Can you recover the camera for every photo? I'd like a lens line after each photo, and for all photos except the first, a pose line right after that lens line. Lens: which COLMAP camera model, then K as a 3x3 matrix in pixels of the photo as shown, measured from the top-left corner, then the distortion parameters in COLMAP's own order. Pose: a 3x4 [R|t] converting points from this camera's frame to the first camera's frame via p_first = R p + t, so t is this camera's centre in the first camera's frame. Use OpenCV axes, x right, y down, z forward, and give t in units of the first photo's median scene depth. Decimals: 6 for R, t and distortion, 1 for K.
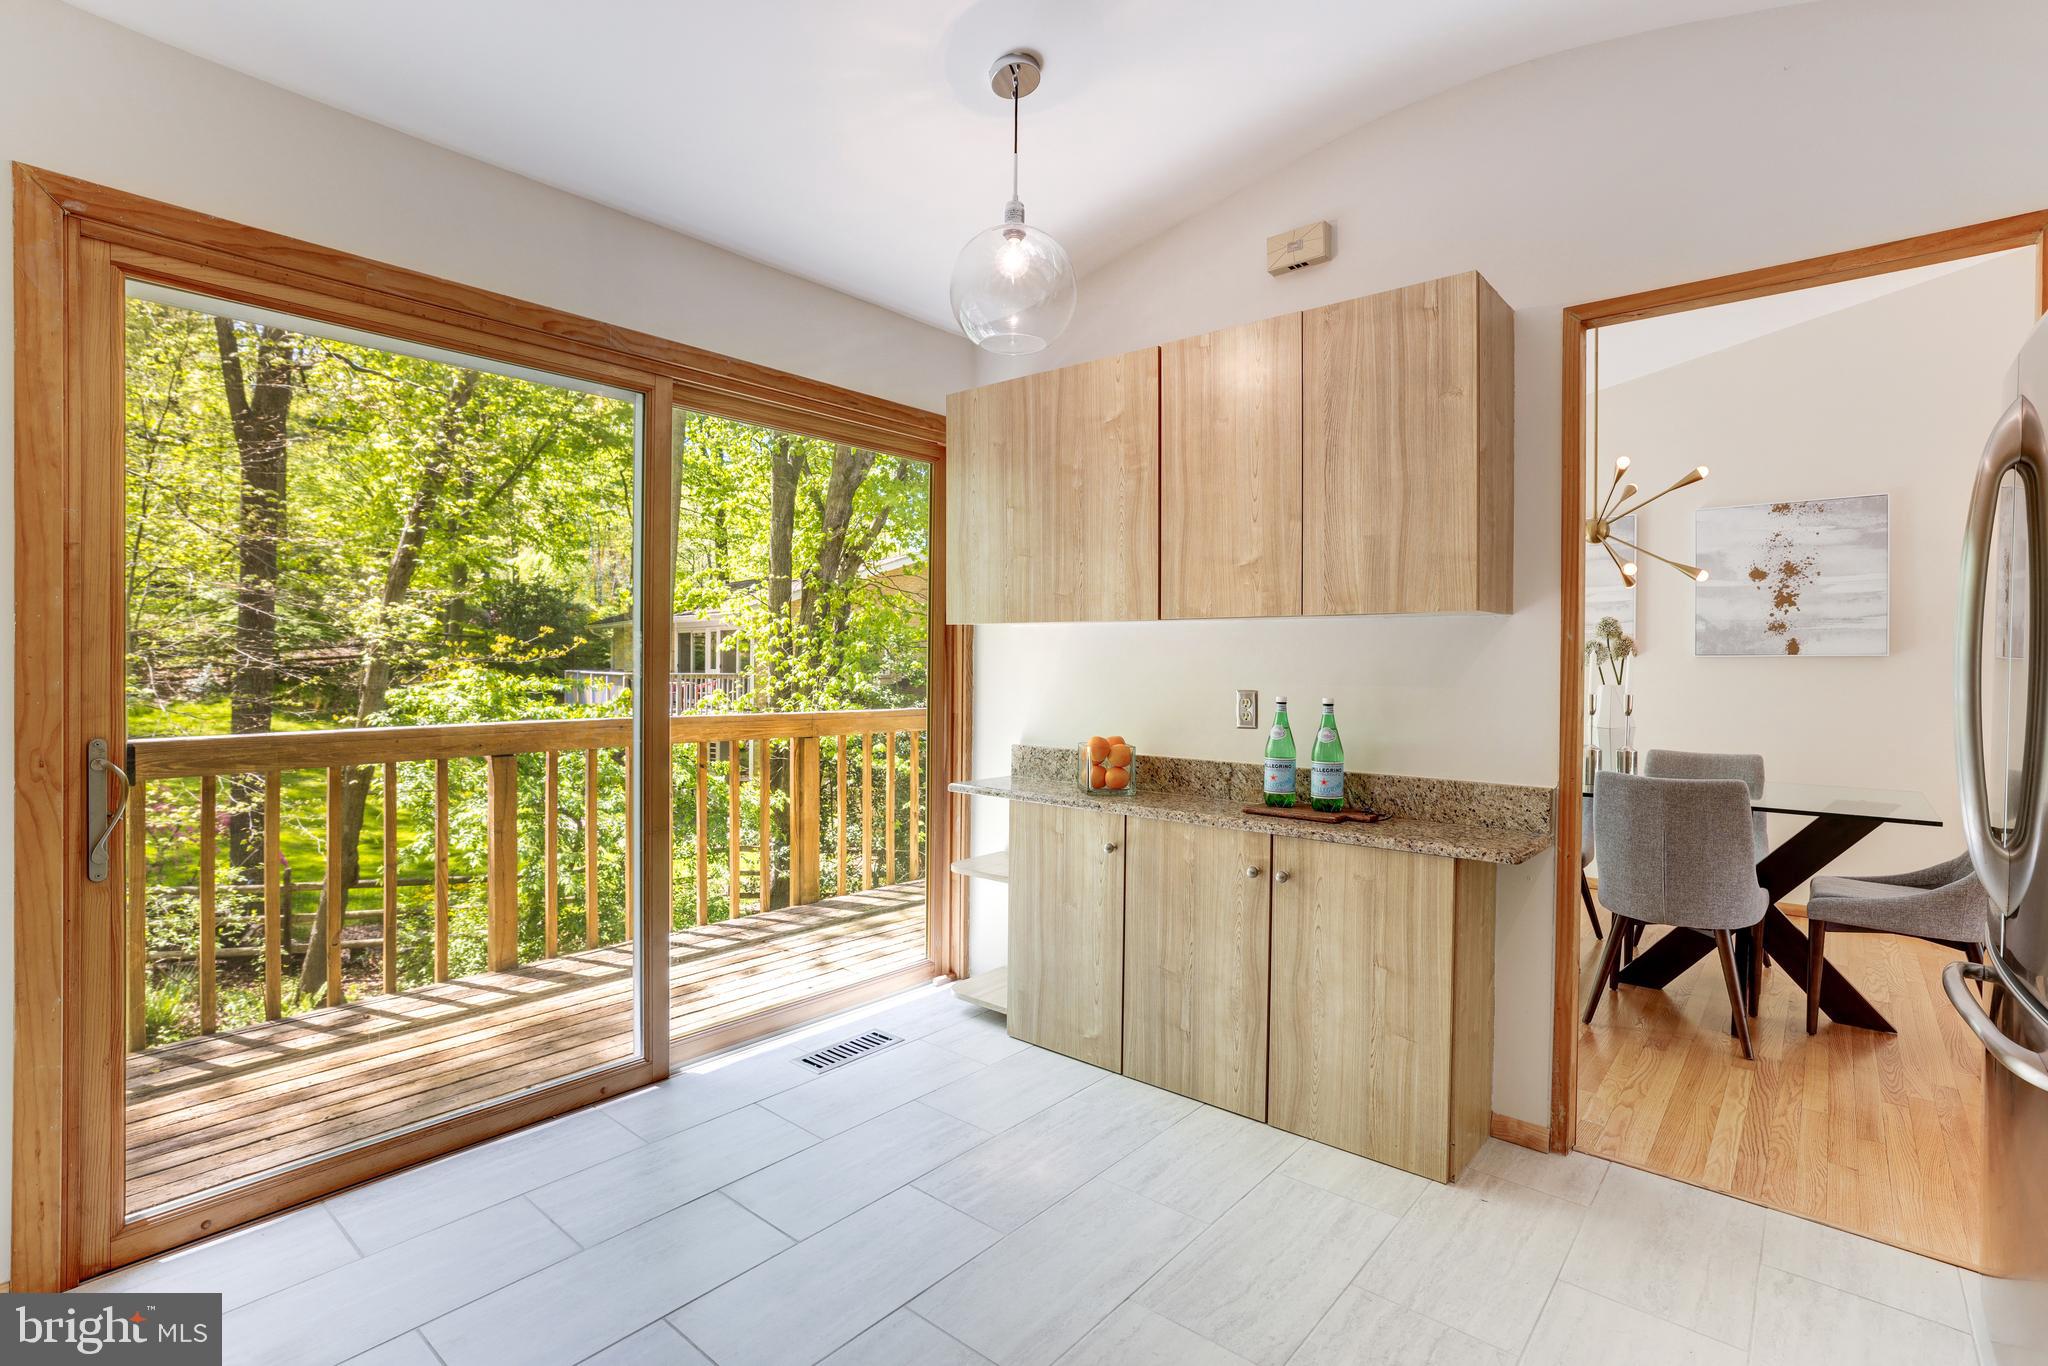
lens RADIAL K [[963.7, 0, 1020.3], [0, 963.7, 664.8], [0, 0, 1]] dist [0.004665, 0.000689]
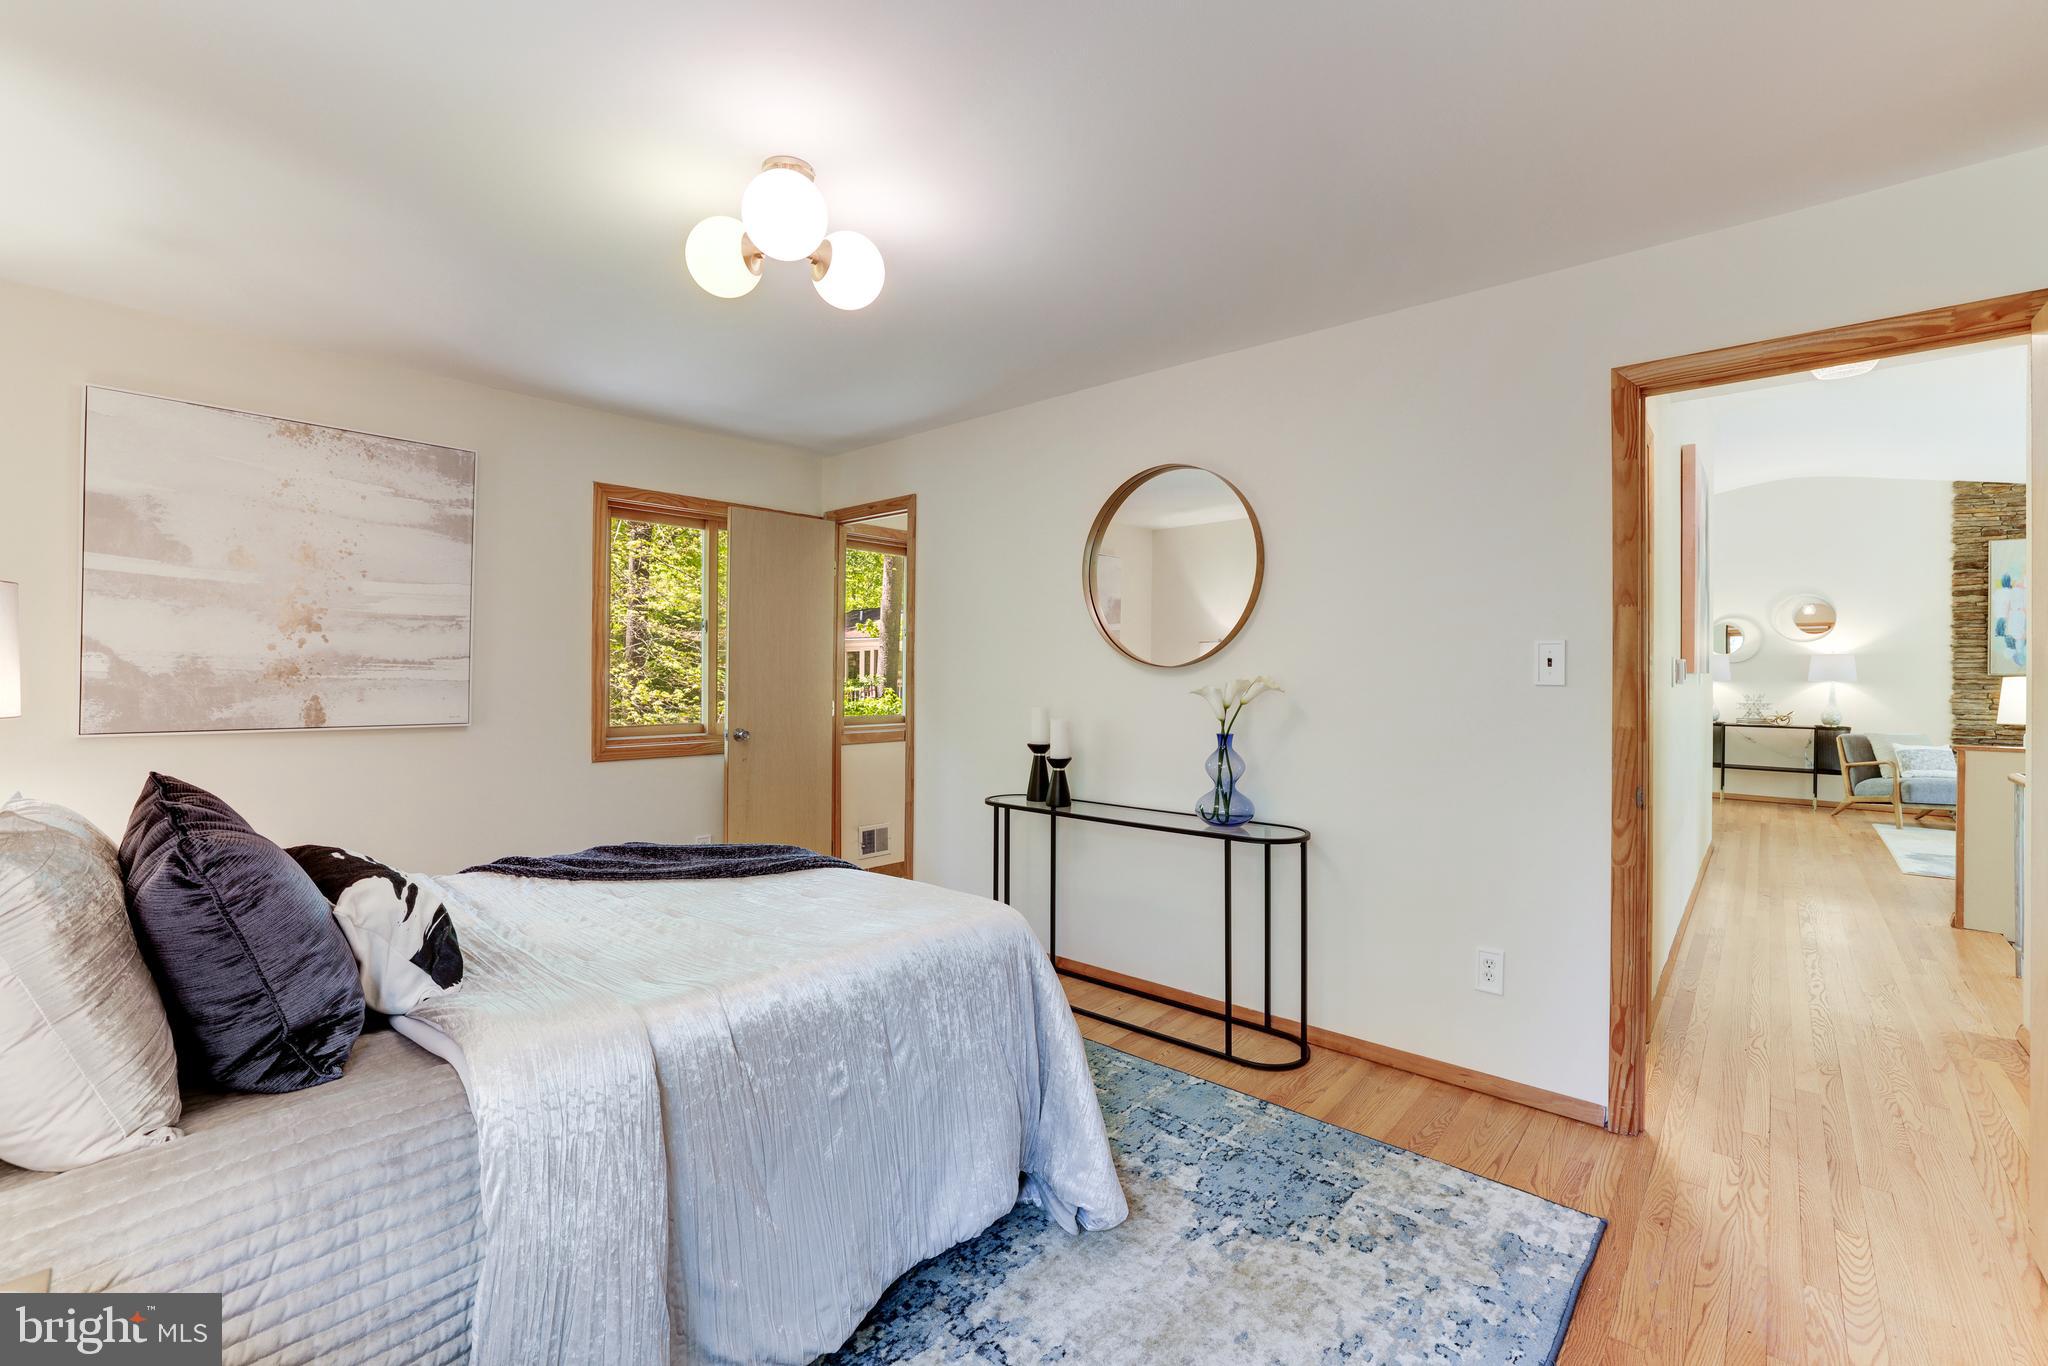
lens RADIAL K [[884.1, 0, 1023.7], [0, 884.1, 669.6], [0, 0, 1]] dist [-0.025306, 0.000025]
pose [[0.010043, -0.003476, 0.999944, 0.307143], [-0.012984, 0.999909, 0.003606, -0.041715], [-0.999865, -0.013019, 0.009997, 0.548822]]
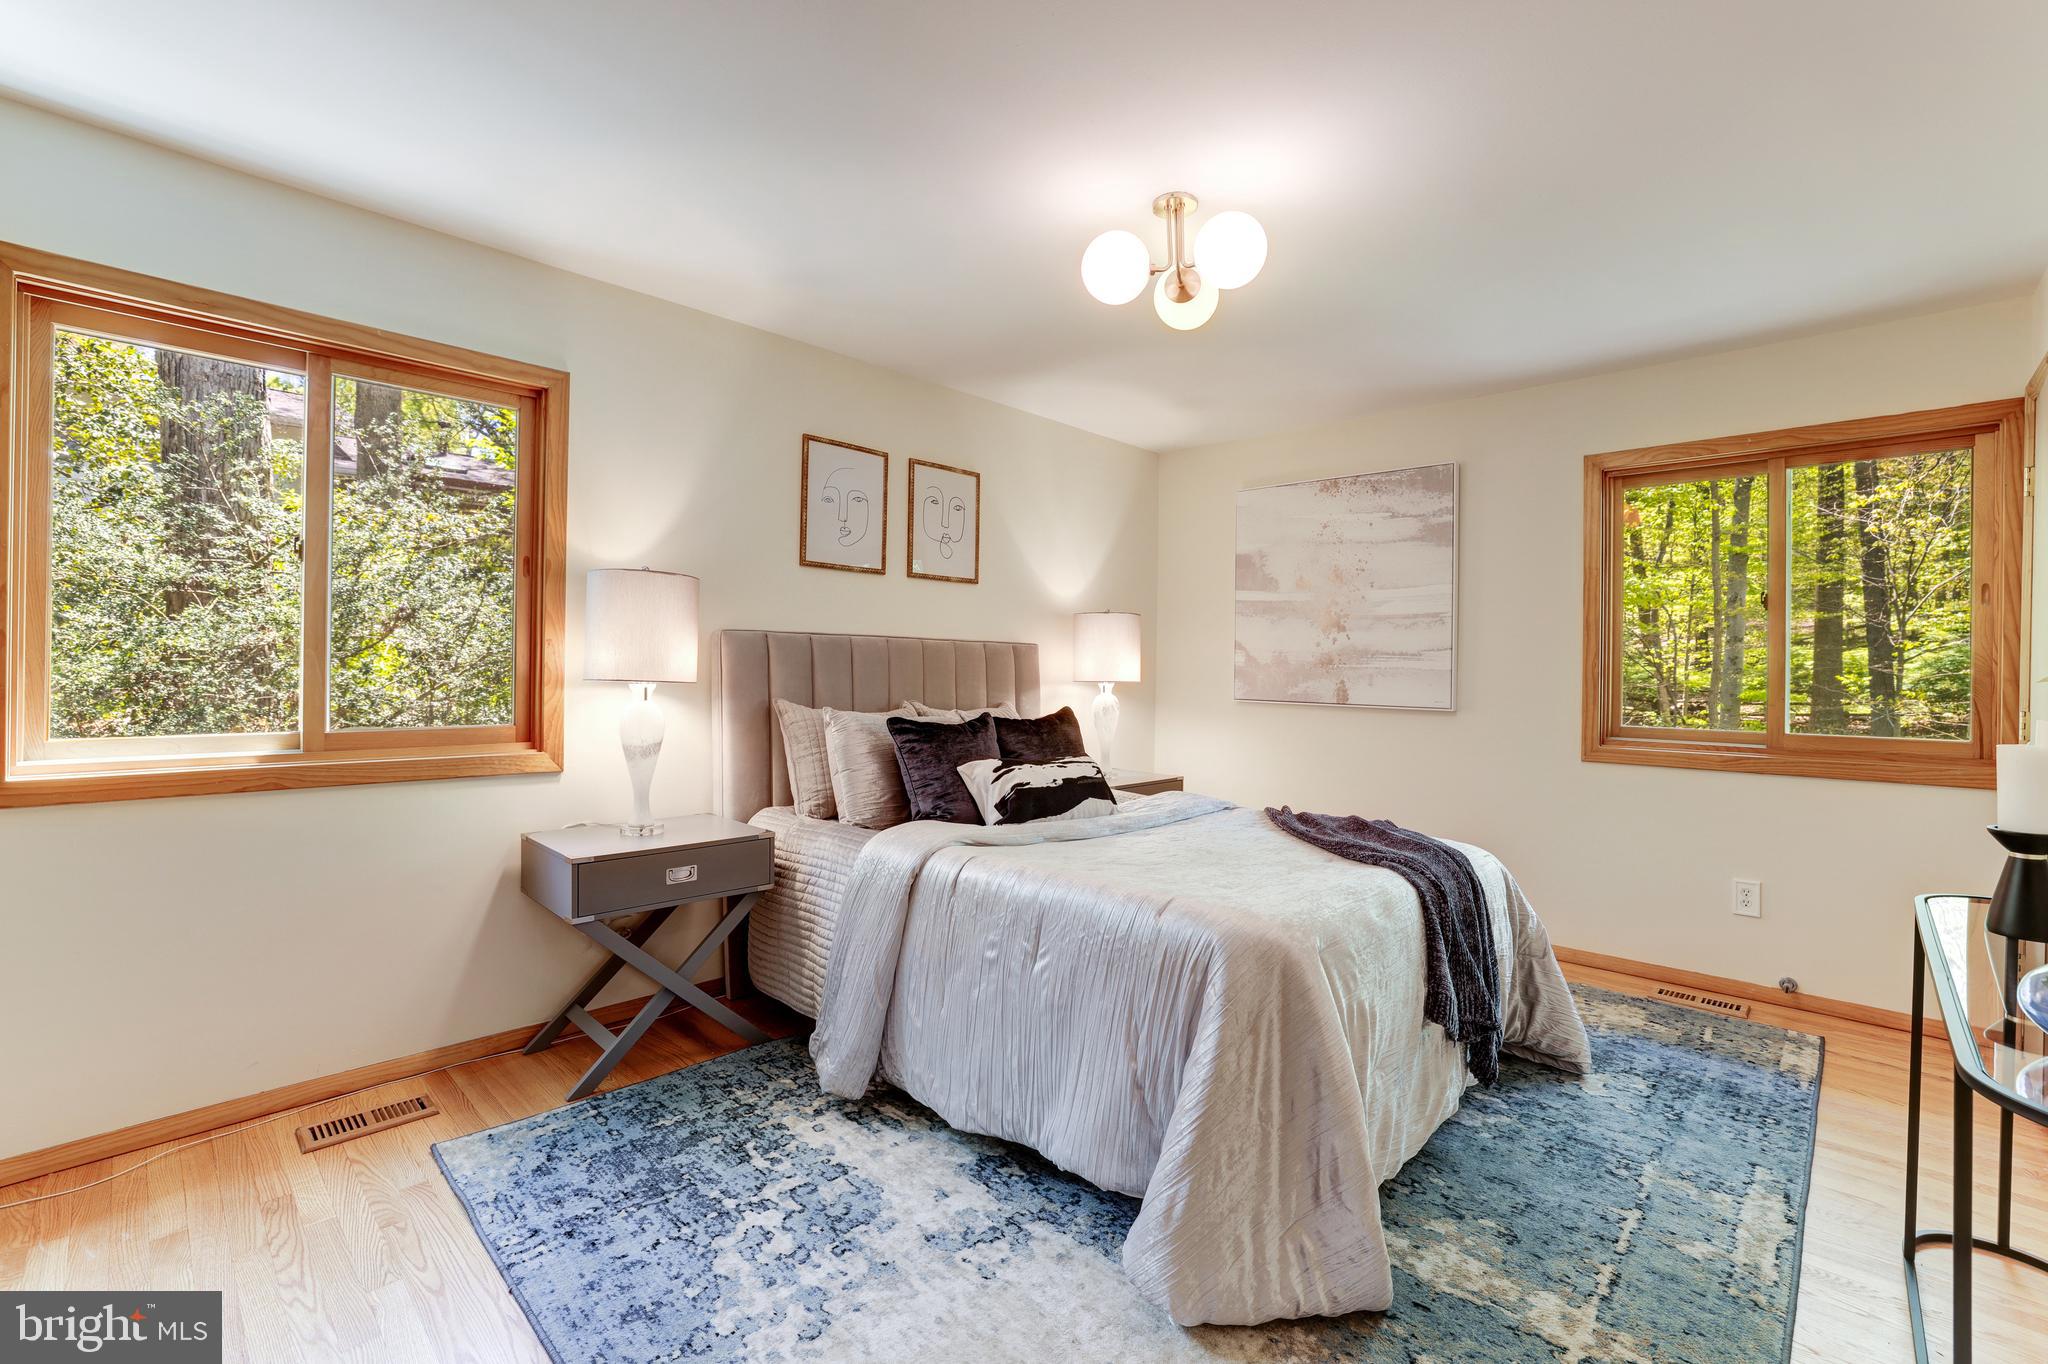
lens RADIAL K [[884.1, 0, 983.2], [0, 884.1, 662.3], [0, 0, 1]] dist [-0.025306, 0.000025]
pose [[0.996722, 0.008170, -0.080489, 0.525334], [-0.008074, 0.999966, 0.001519, -0.033971], [0.080499, -0.000864, 0.996754, 0.324161]]
